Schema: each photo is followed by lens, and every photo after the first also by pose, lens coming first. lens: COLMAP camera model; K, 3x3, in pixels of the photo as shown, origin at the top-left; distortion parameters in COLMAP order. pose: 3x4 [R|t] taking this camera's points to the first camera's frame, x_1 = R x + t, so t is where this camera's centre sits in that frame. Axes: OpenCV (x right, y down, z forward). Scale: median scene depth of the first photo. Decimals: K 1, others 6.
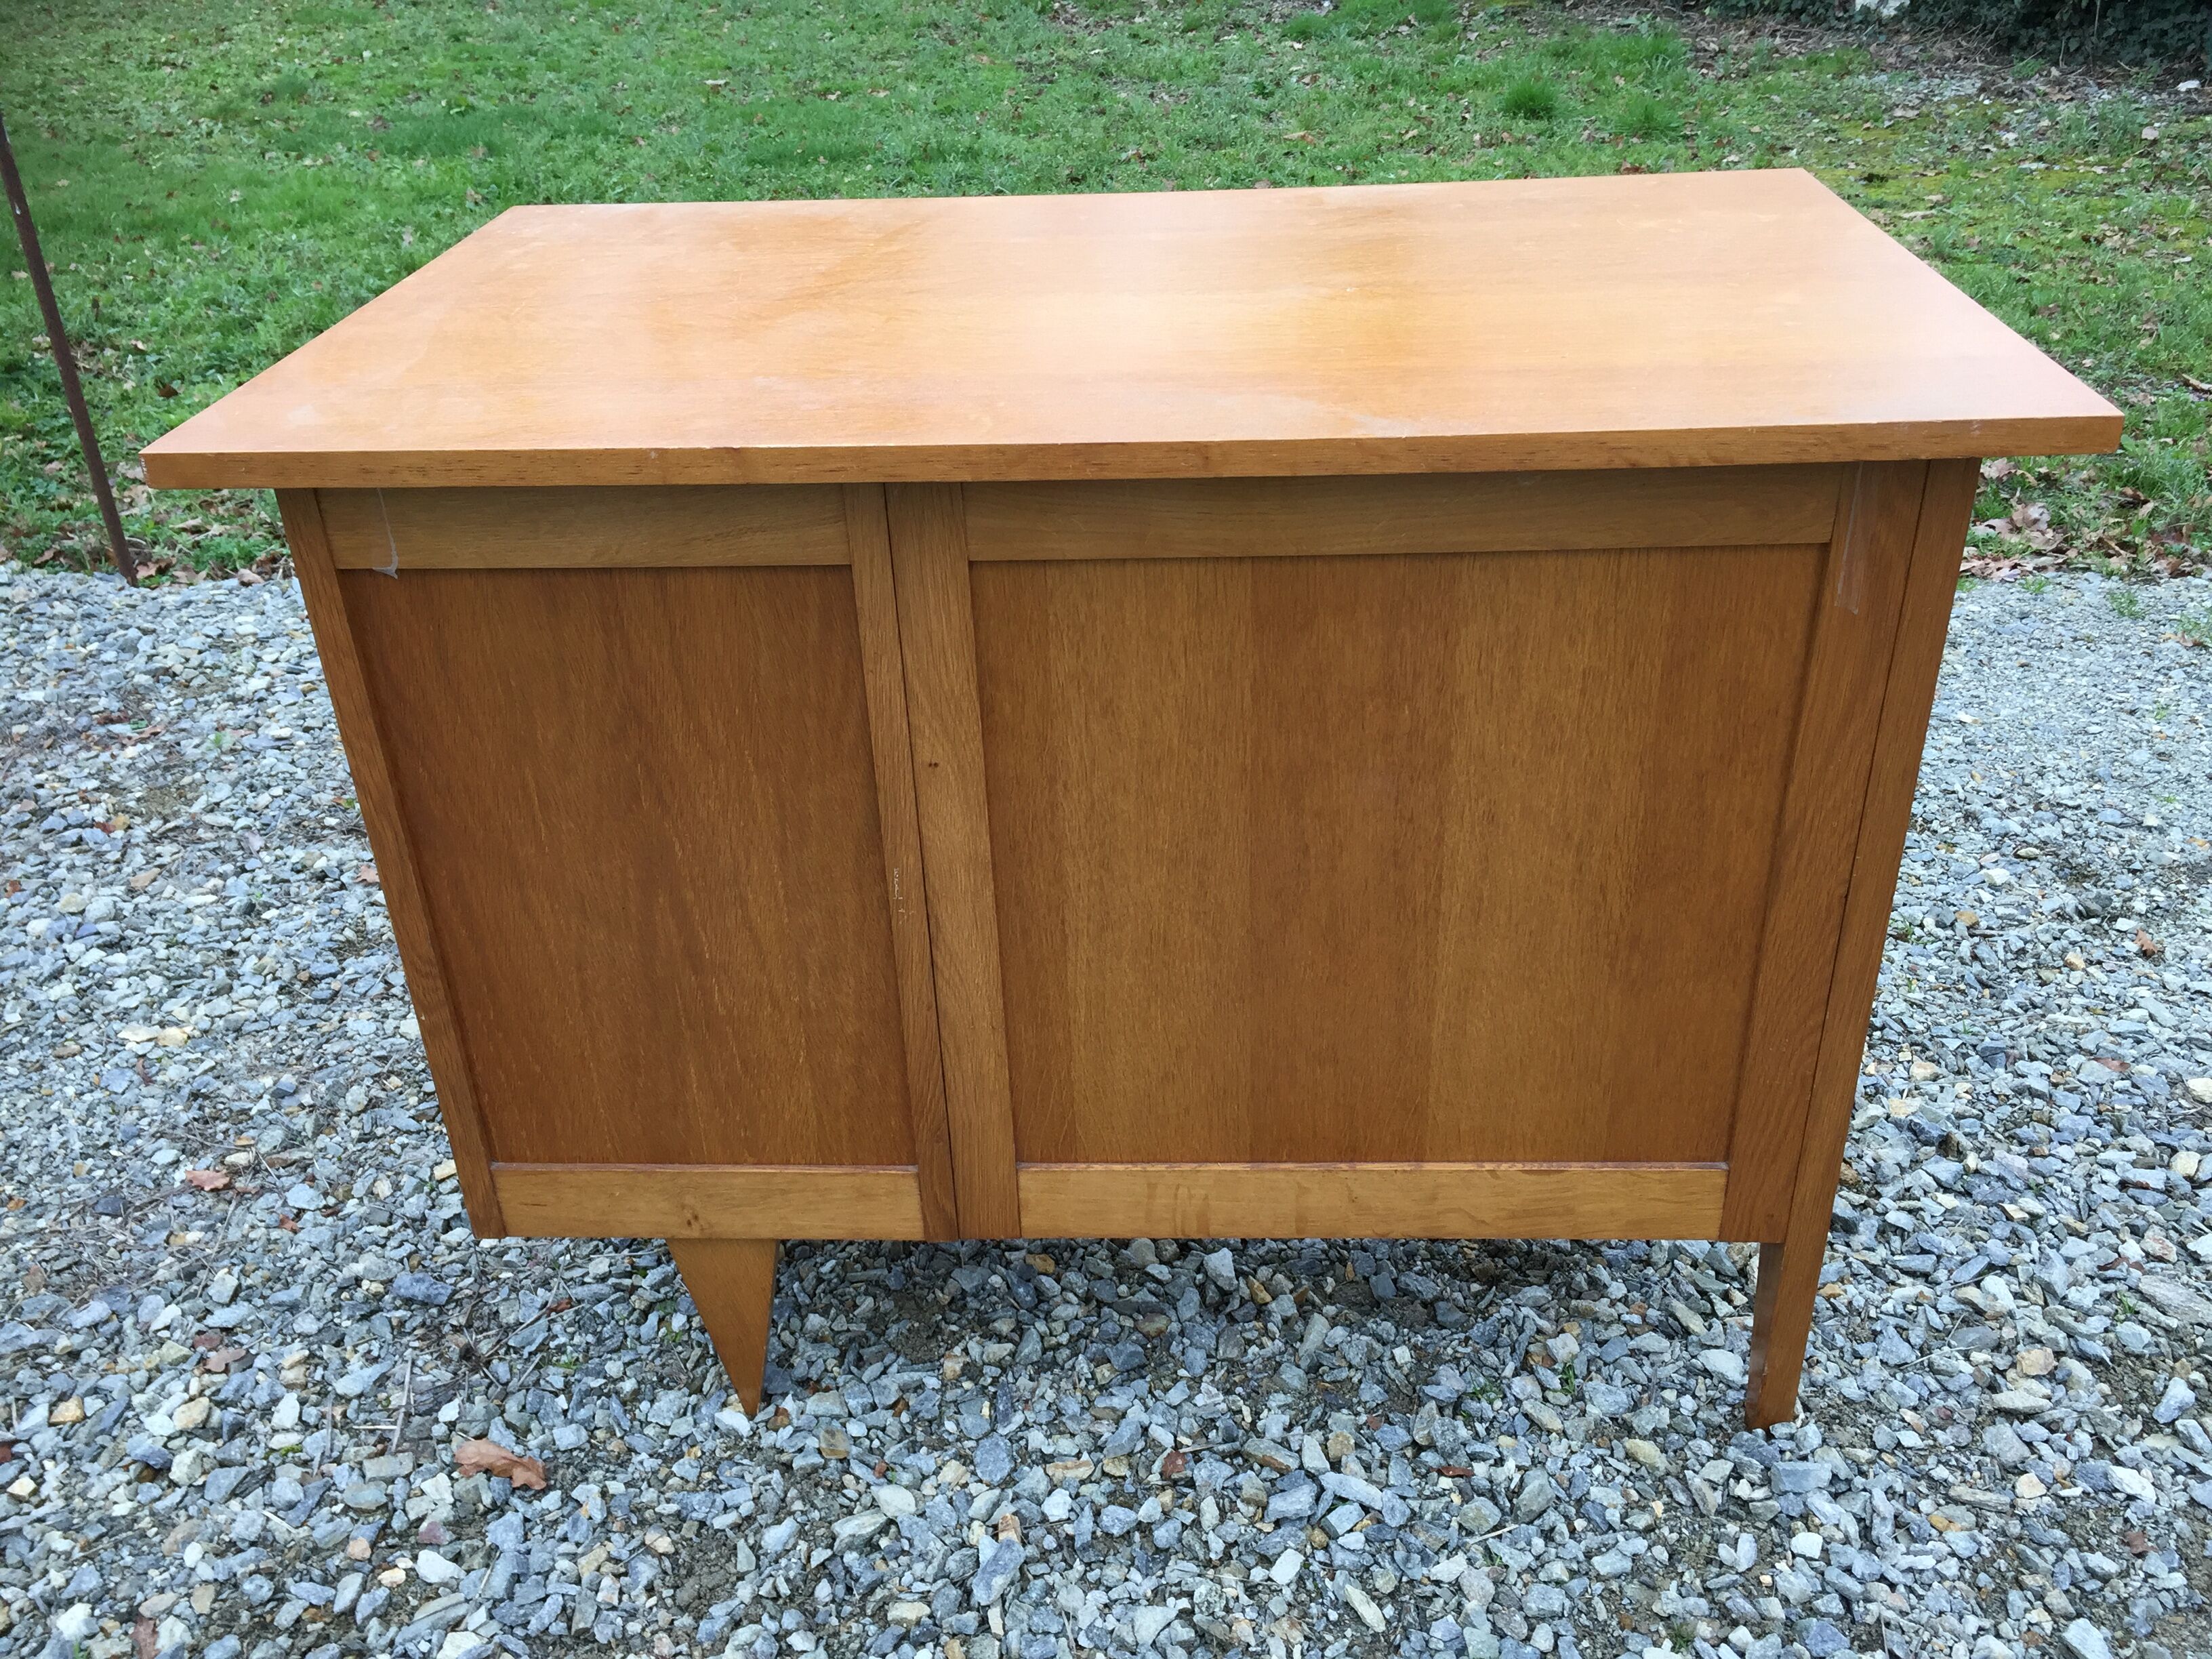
lens RADIAL K [[1877.5, 0, 1116.0], [0, 1877.5, 834.4], [0, 0, 1]] dist [0.081552, -0.109595]
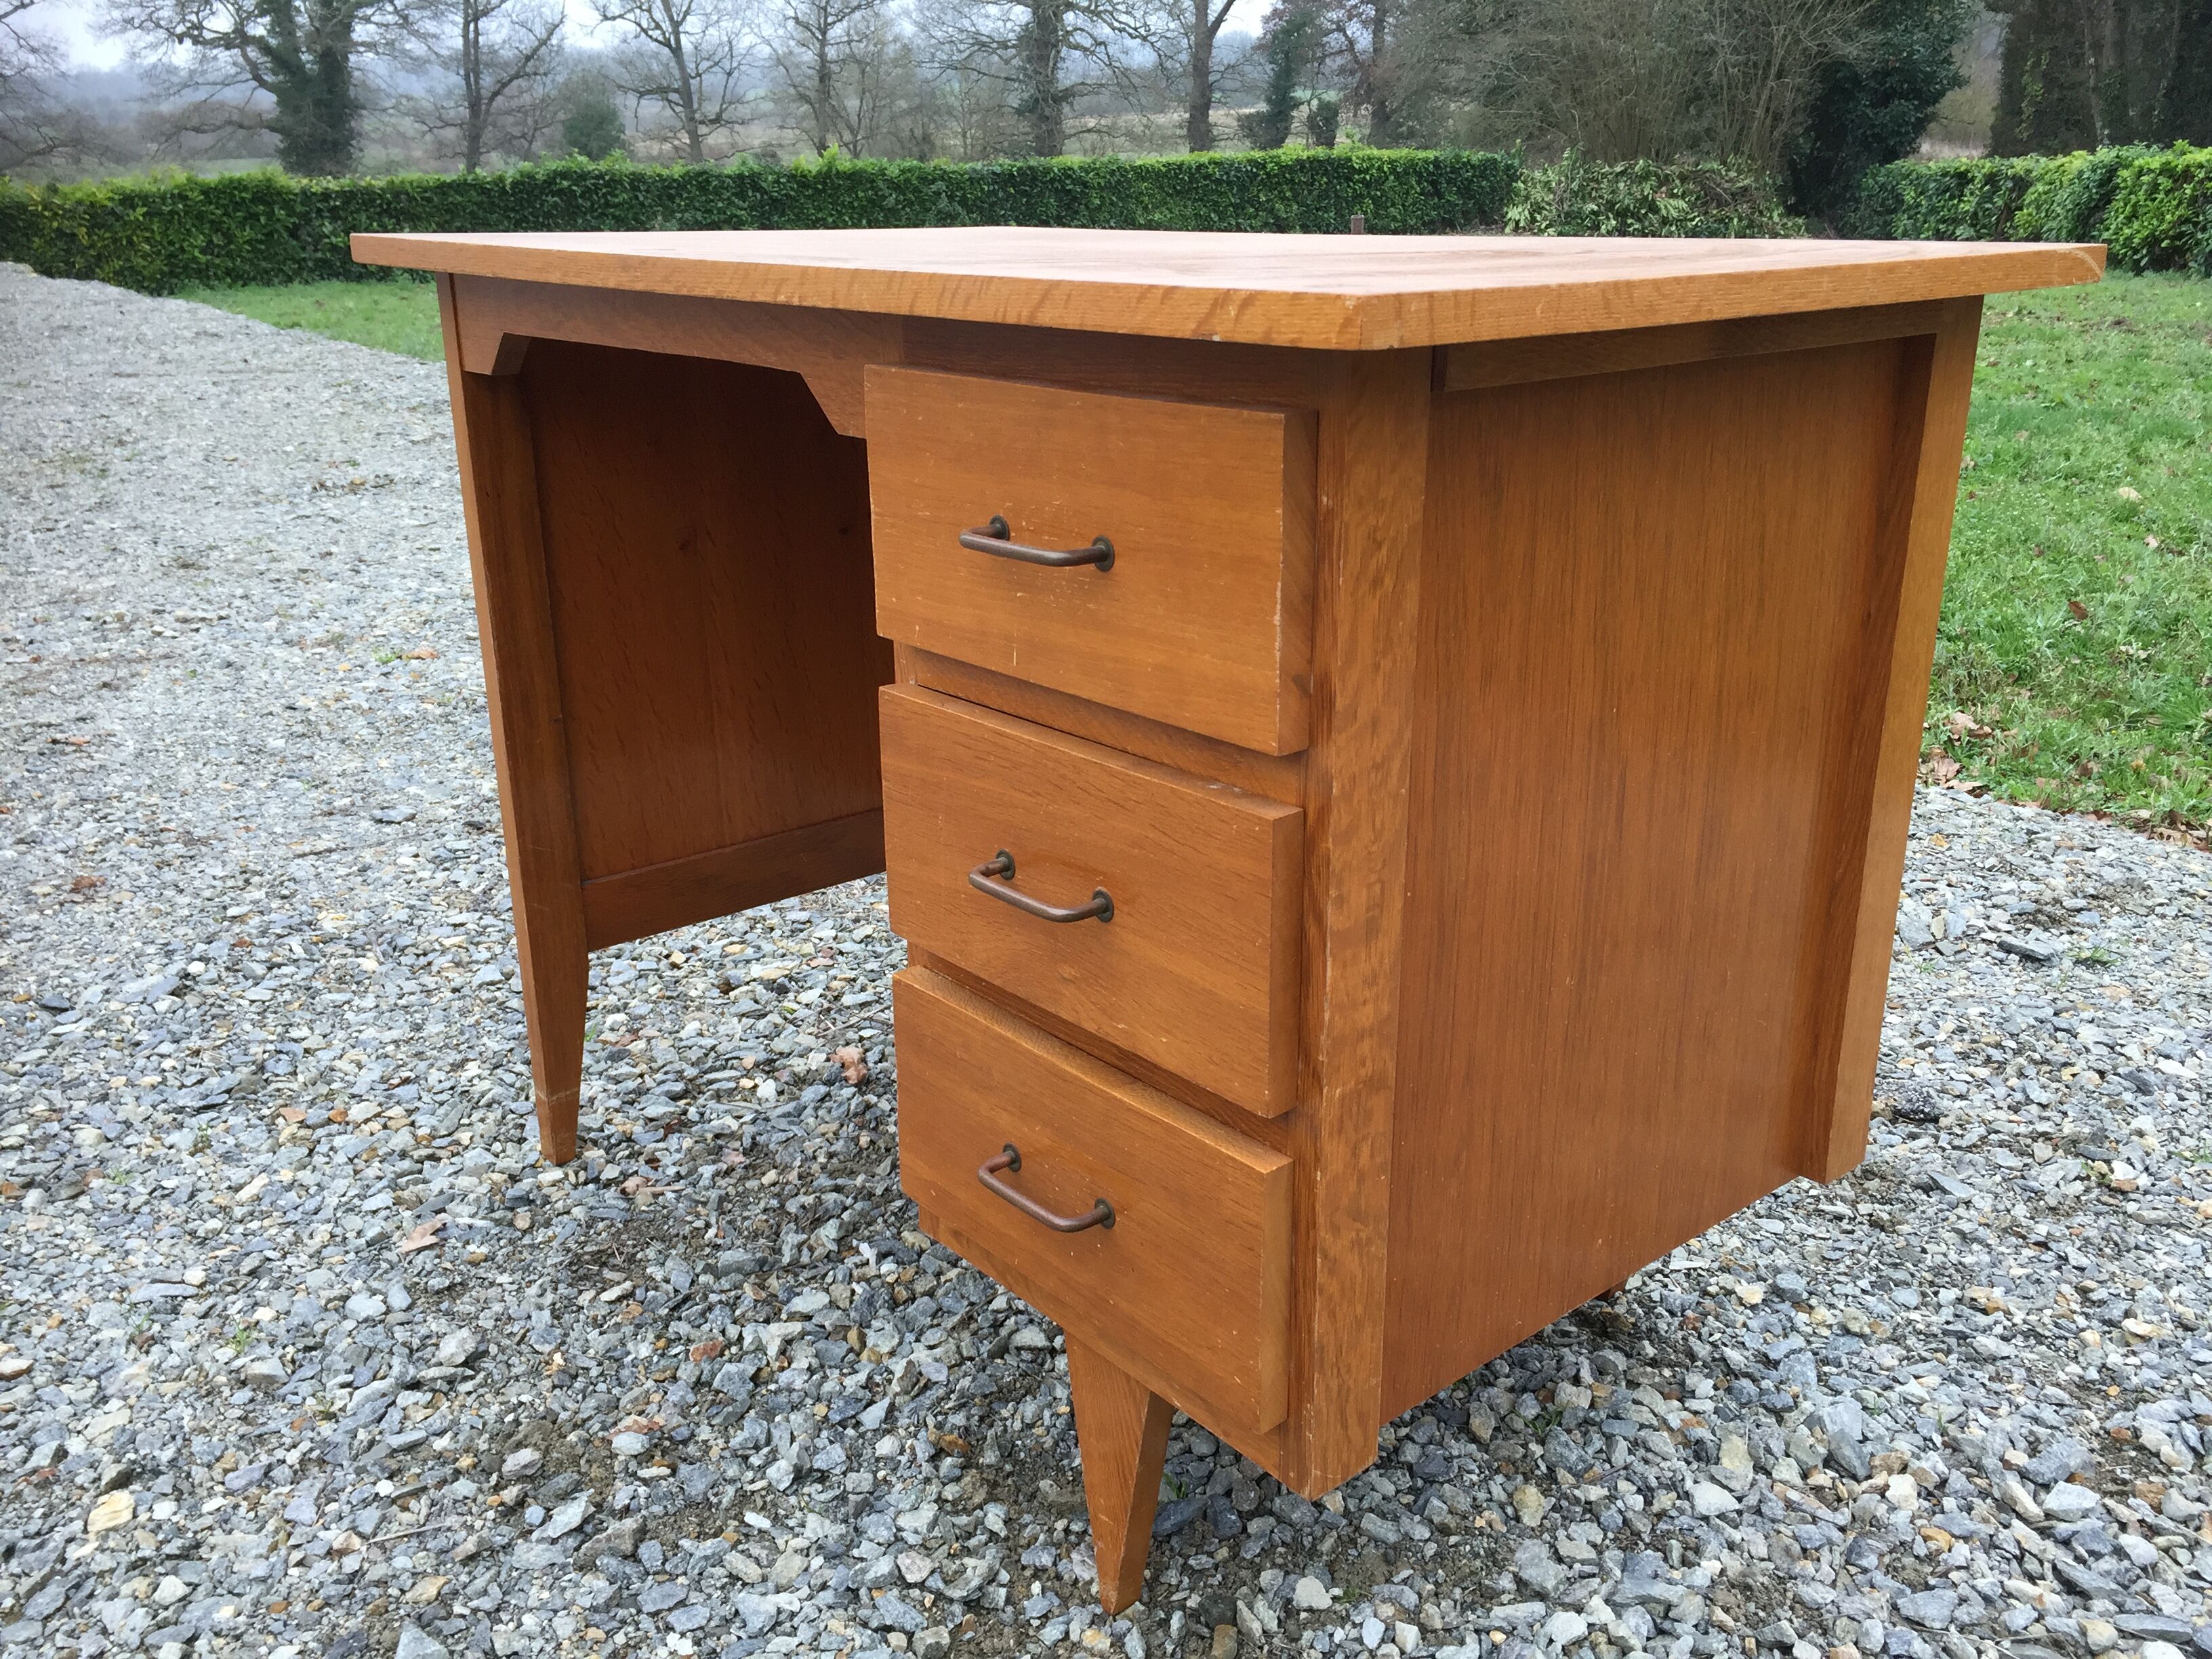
lens RADIAL K [[1877.5, 0, 1107.5], [0, 1877.5, 828.2], [0, 0, 1]] dist [0.081552, -0.109595]
pose [[0.640815, 0.266637, -0.719903, 0.645201], [-0.384985, 0.922922, -0.000860, 0.104044], [0.664186, 0.277703, 0.694074, 0.149117]]
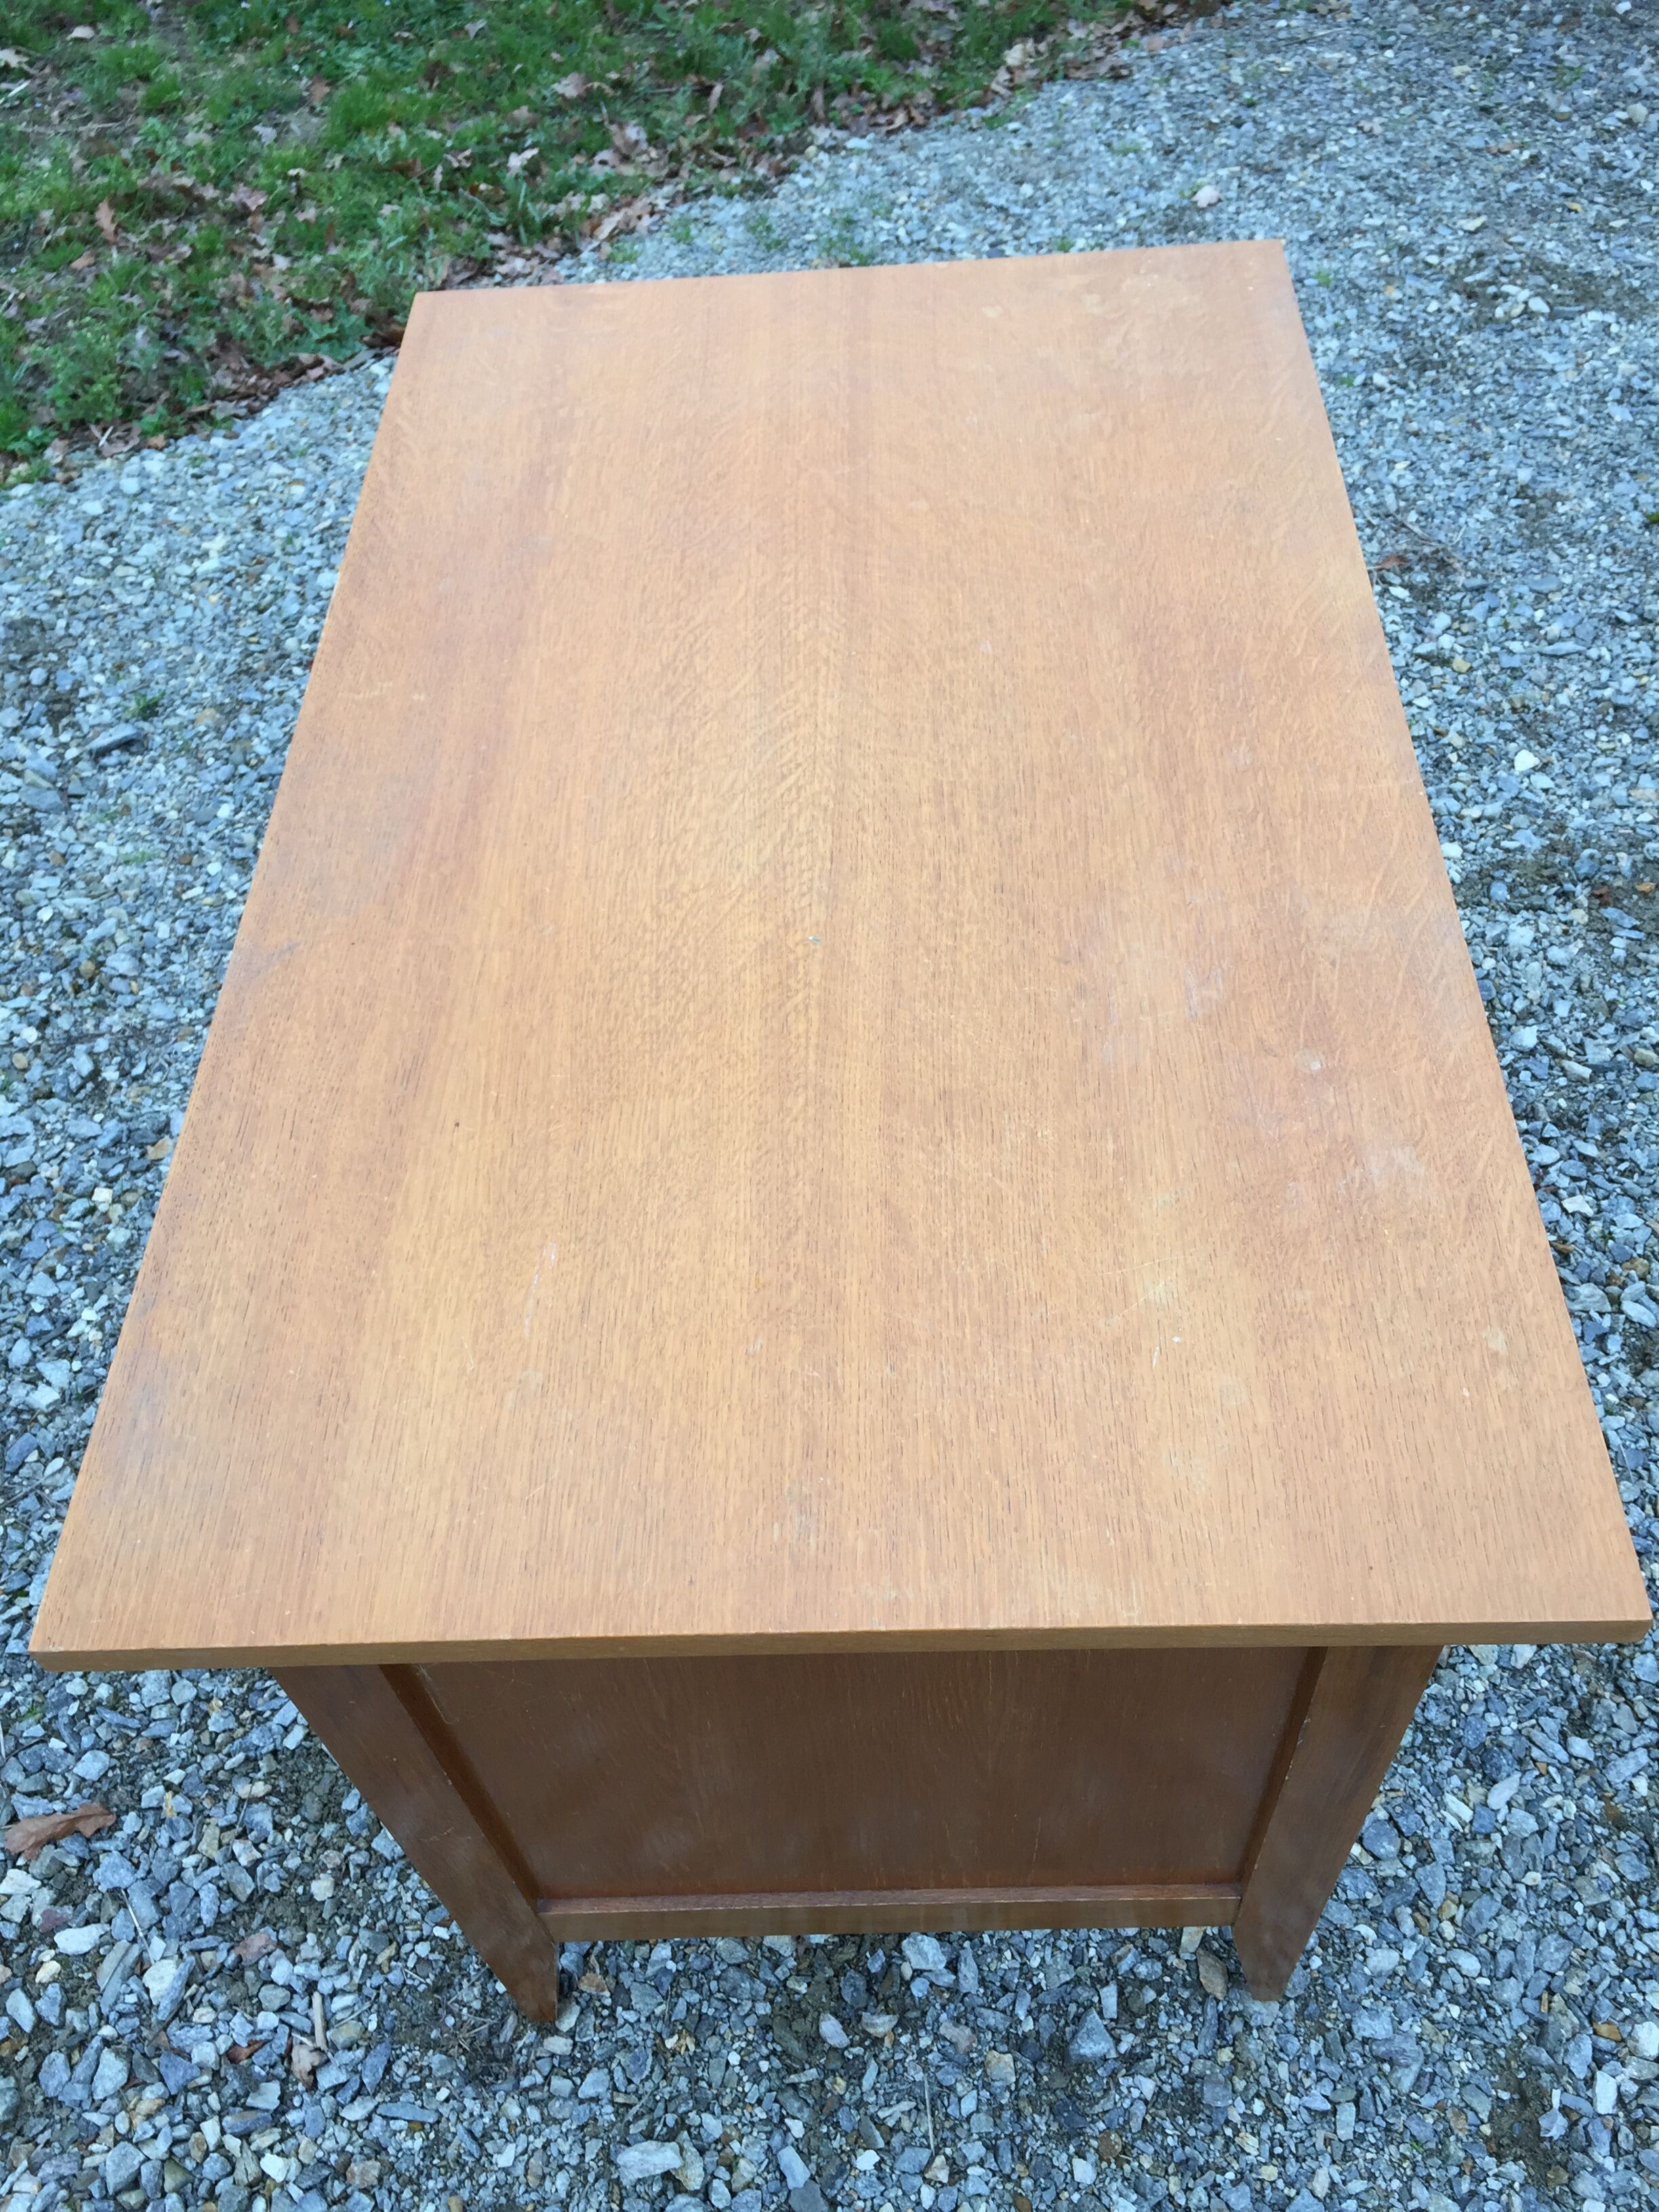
lens RADIAL K [[1877.5, 0, 834.9], [0, 1877.5, 1121.3], [0, 0, 1]] dist [0.081552, -0.109595]
pose [[0.777696, -0.498818, 0.382582, -0.183656], [0.322184, 0.838847, 0.438786, -0.296901], [-0.539802, -0.217981, 0.813079, -0.001762]]
